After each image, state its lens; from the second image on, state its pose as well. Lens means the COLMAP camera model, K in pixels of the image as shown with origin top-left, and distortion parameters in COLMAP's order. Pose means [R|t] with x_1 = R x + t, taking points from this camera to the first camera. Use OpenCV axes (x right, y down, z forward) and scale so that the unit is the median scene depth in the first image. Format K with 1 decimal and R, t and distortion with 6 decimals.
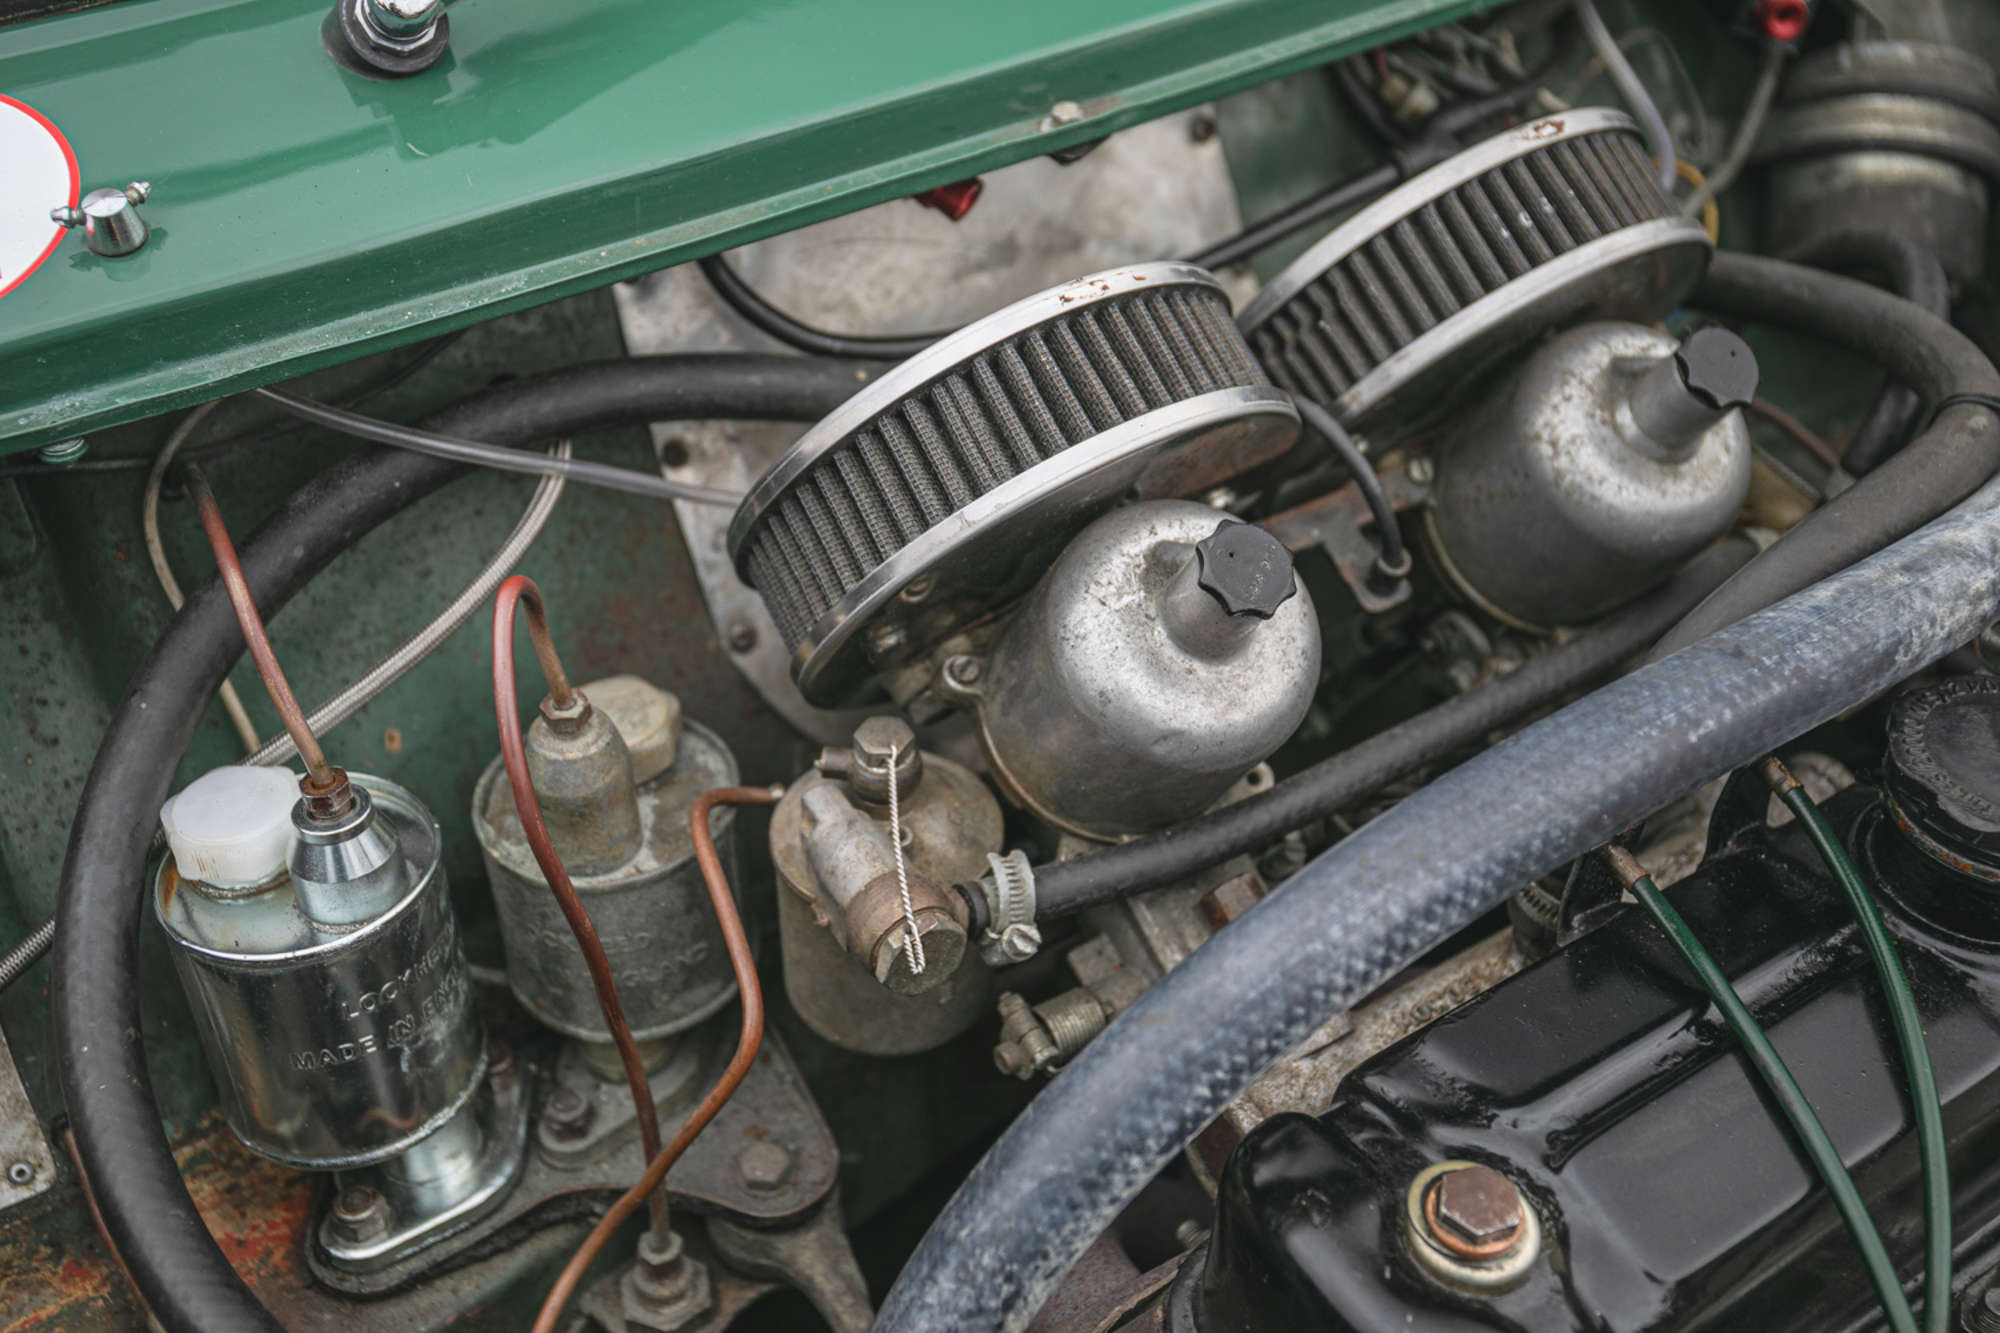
lens RADIAL K [[2322.6, 0, 1011.6], [0, 2322.6, 678.0], [0, 0, 1]] dist [0.023482, 0.000000]
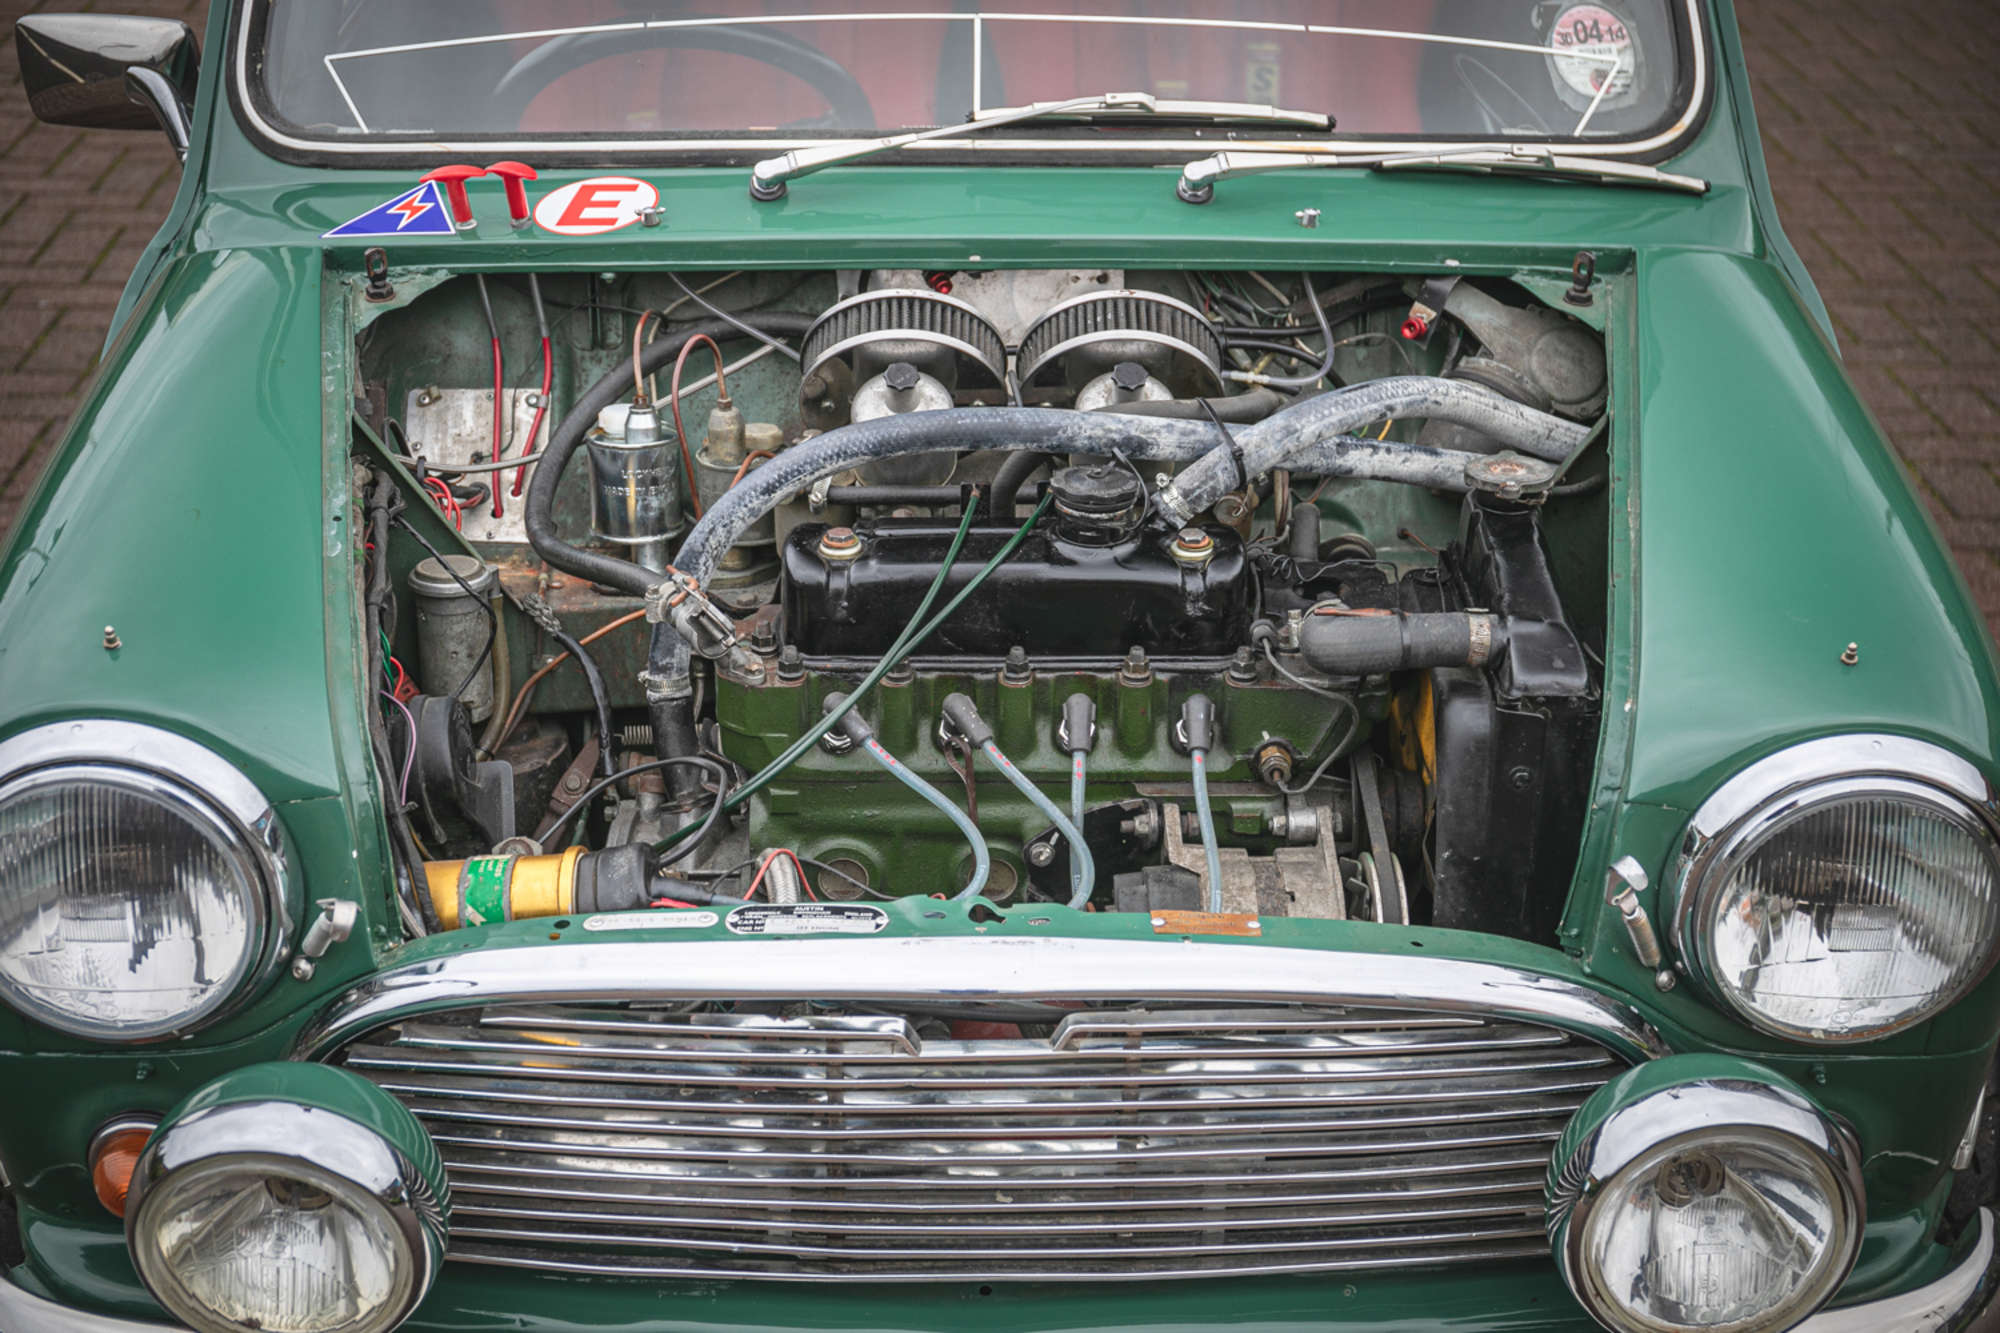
lens RADIAL K [[3048.0, 0, 999.8], [0, 3048.0, 656.8], [0, 0, 1]] dist [0.057686, 0.000000]
pose [[0.829631, 0.217173, -0.514343, 2.099196], [-0.356003, 0.915440, -0.187700, 0.888120], [0.430087, 0.338829, 0.836792, -1.907849]]
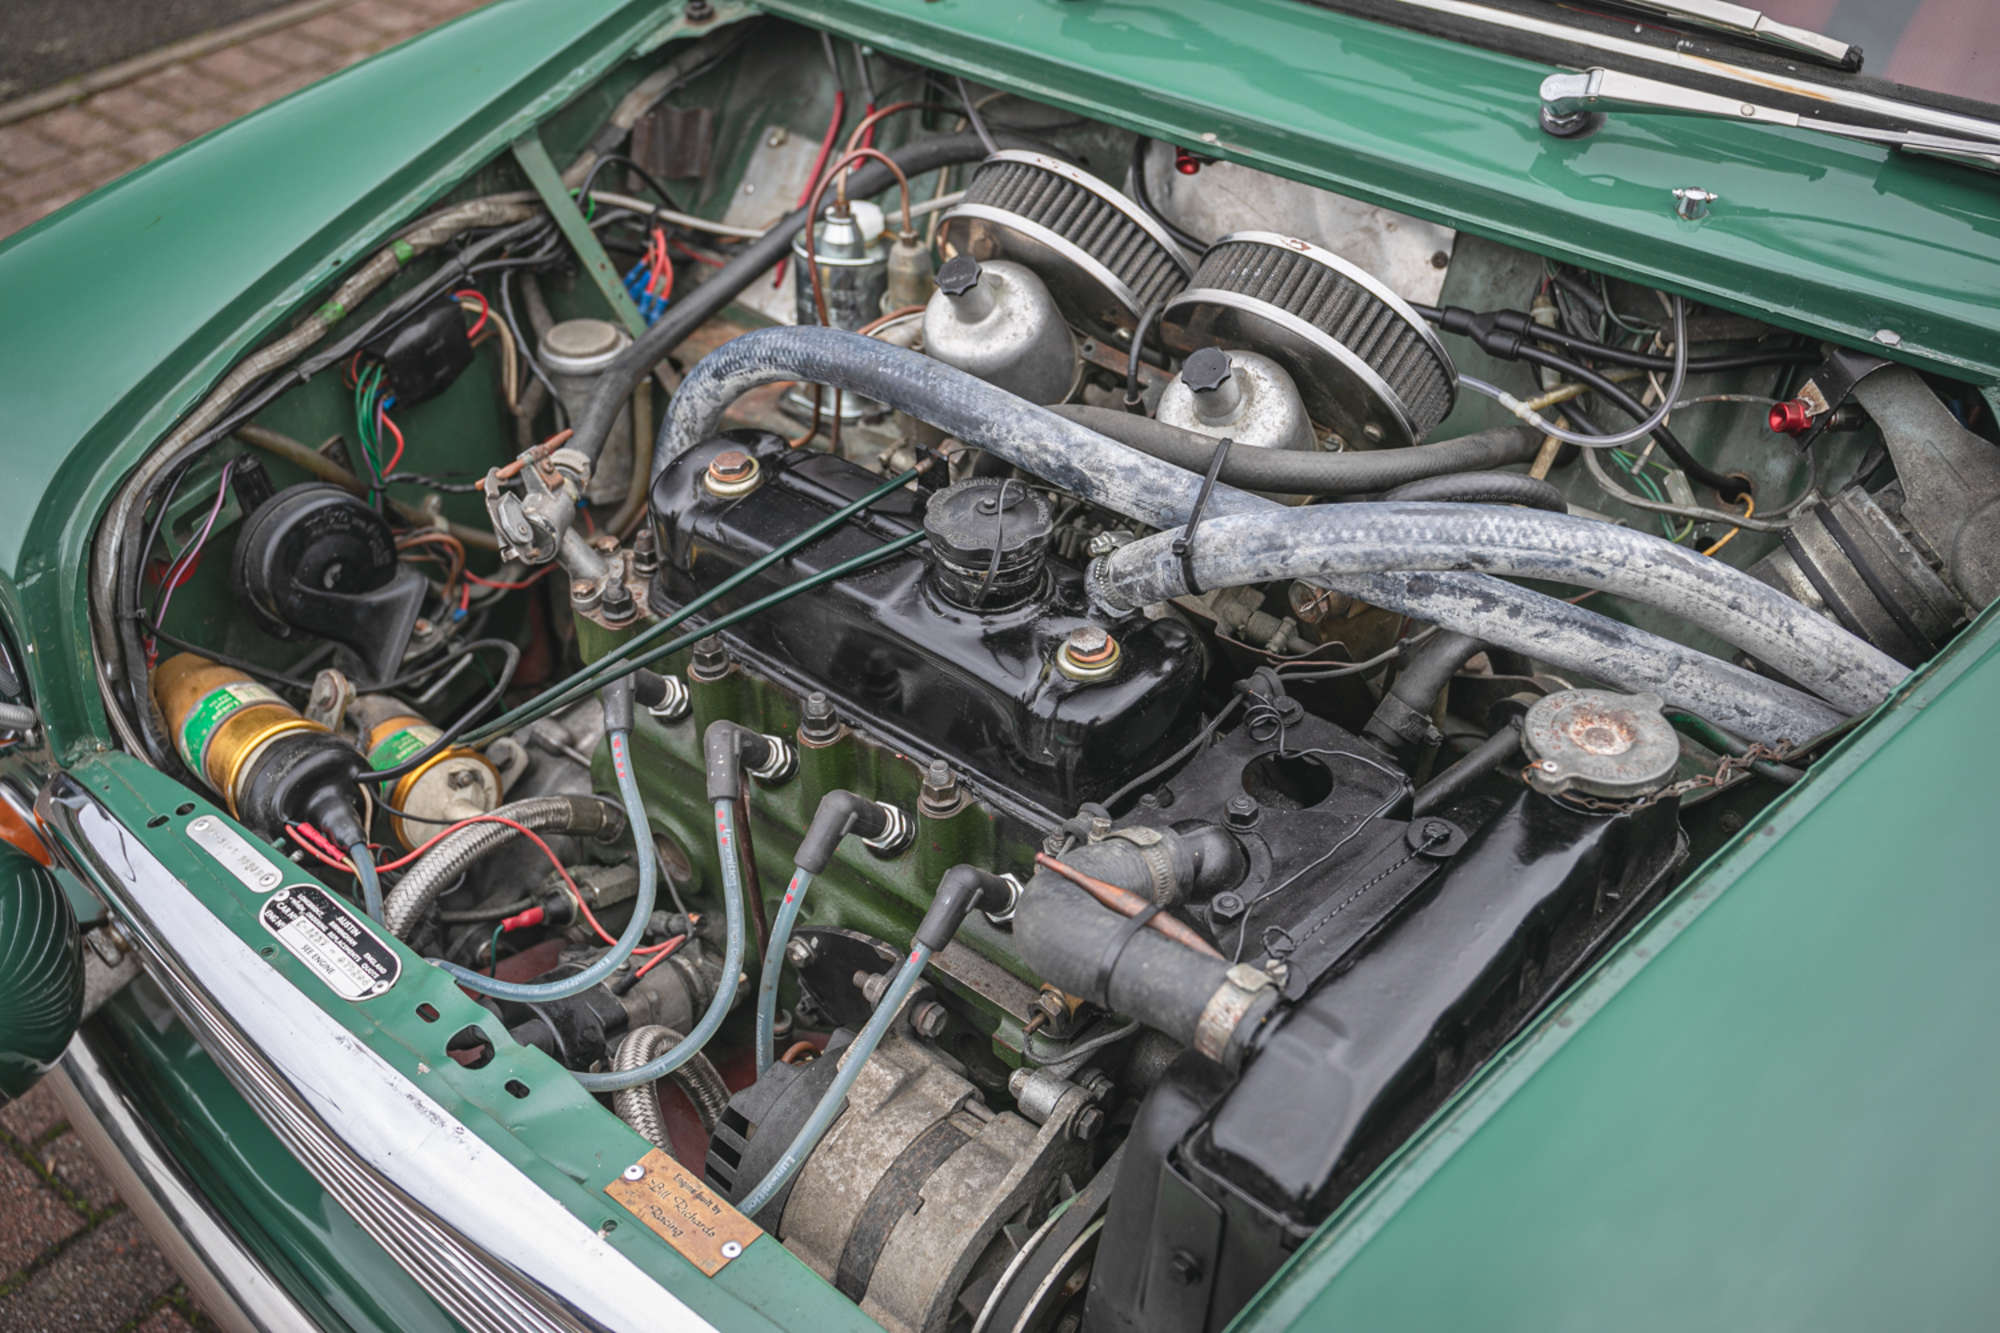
lens RADIAL K [[1914.3, 0, 998.9], [0, 1914.3, 676.2], [0, 0, 1]] dist [0.003280, 0.000000]
pose [[0.252439, 0.581120, -0.773676, 1.607898], [-0.613566, 0.714403, 0.336401, -0.378213], [0.748205, 0.389781, 0.536898, 0.181550]]
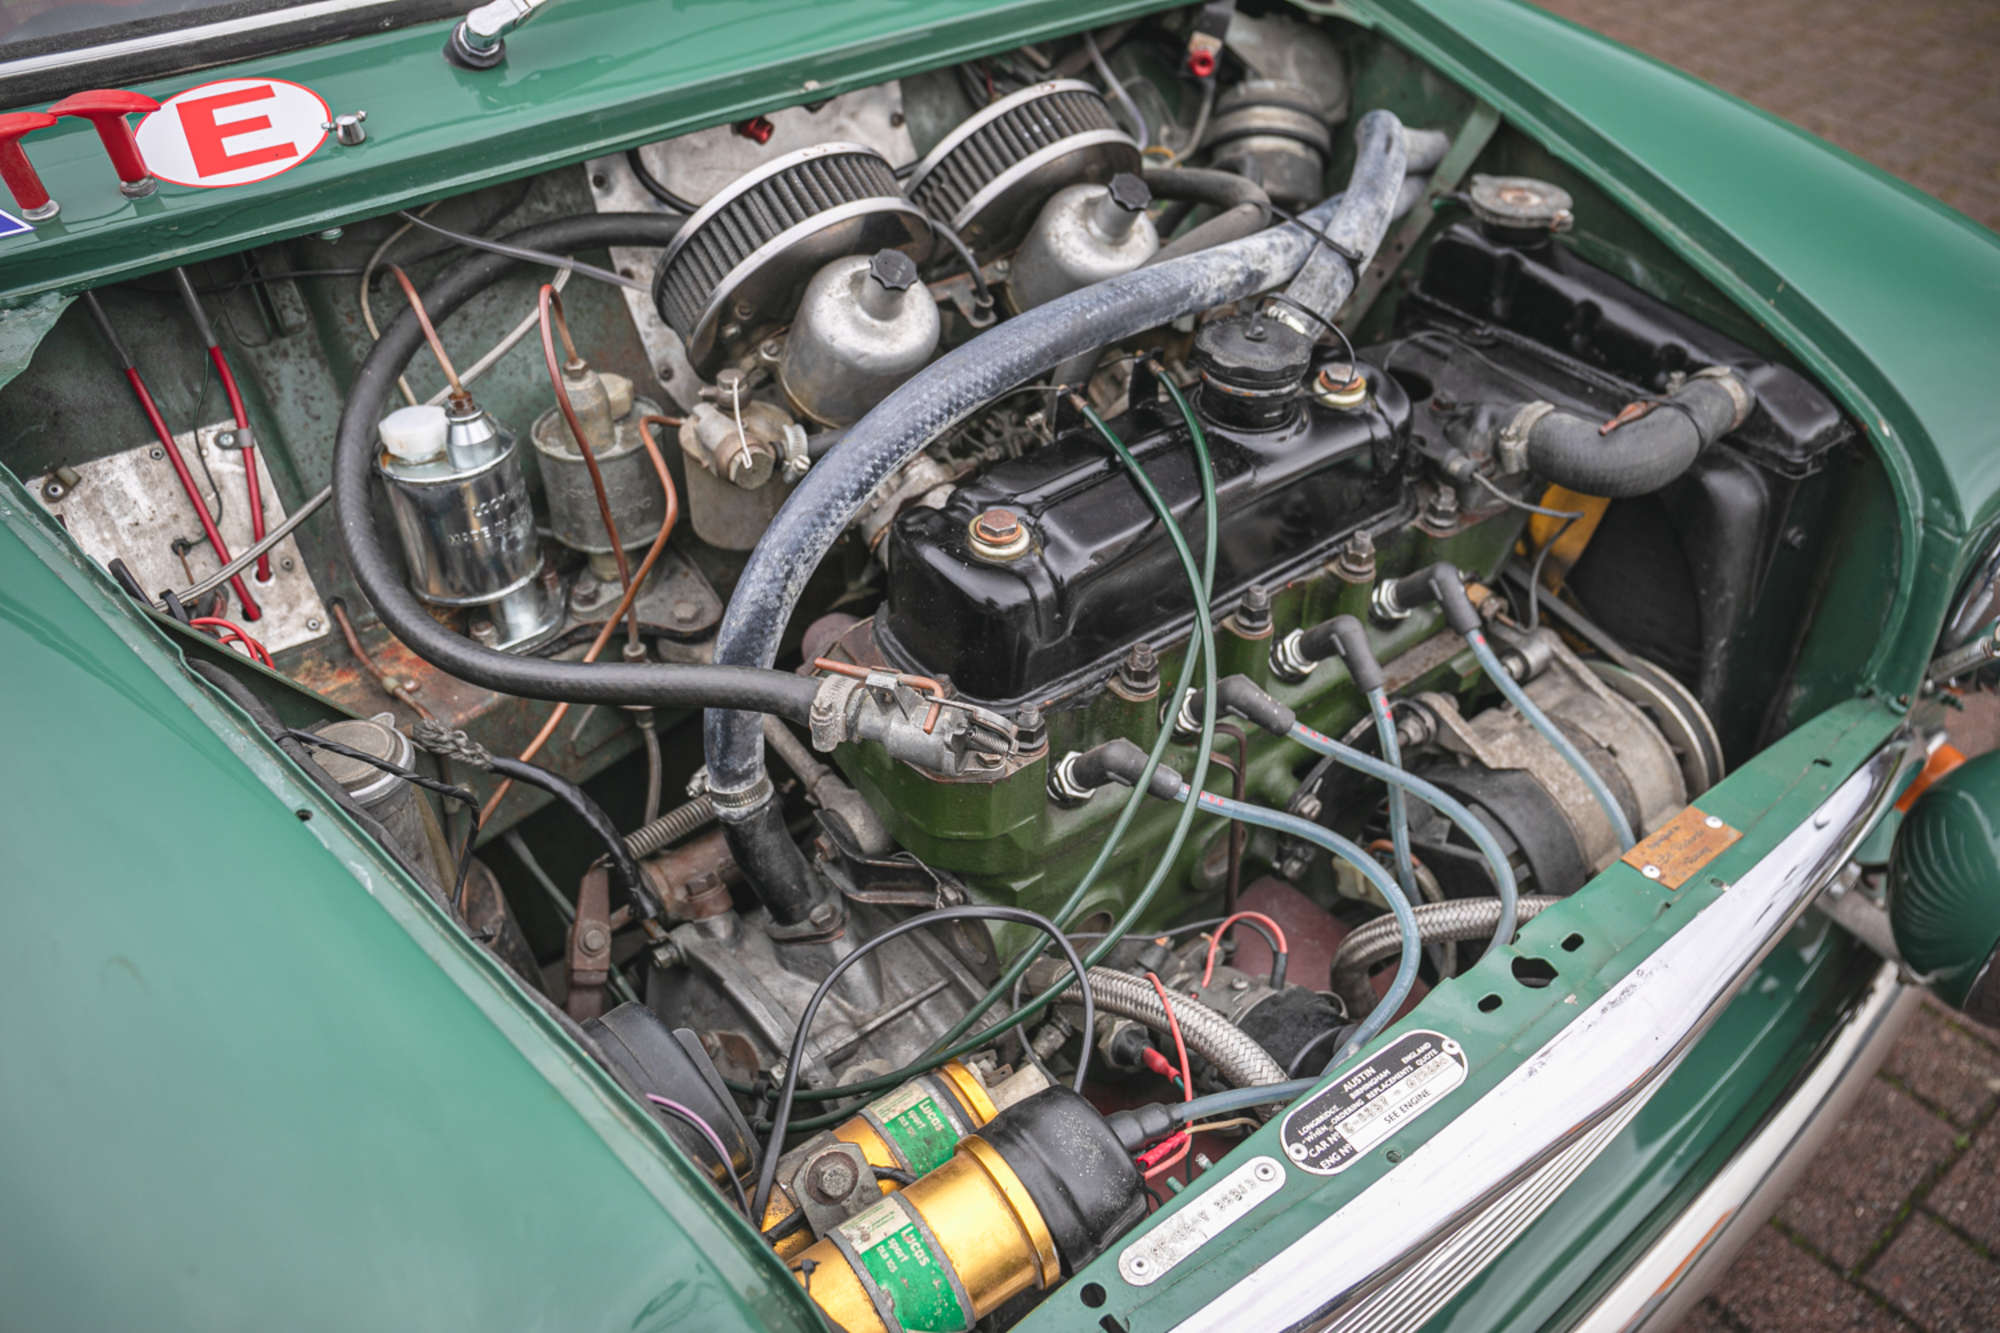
lens RADIAL K [[1674.6, 0, 1000.6], [0, 1674.6, 672.7], [0, 0, 1]] dist [-0.042322, 0.041019]
pose [[0.997099, -0.050069, 0.057338, 0.085107], [0.051372, 0.998449, -0.021479, 0.331761], [-0.056173, 0.024362, 0.998124, -0.484972]]
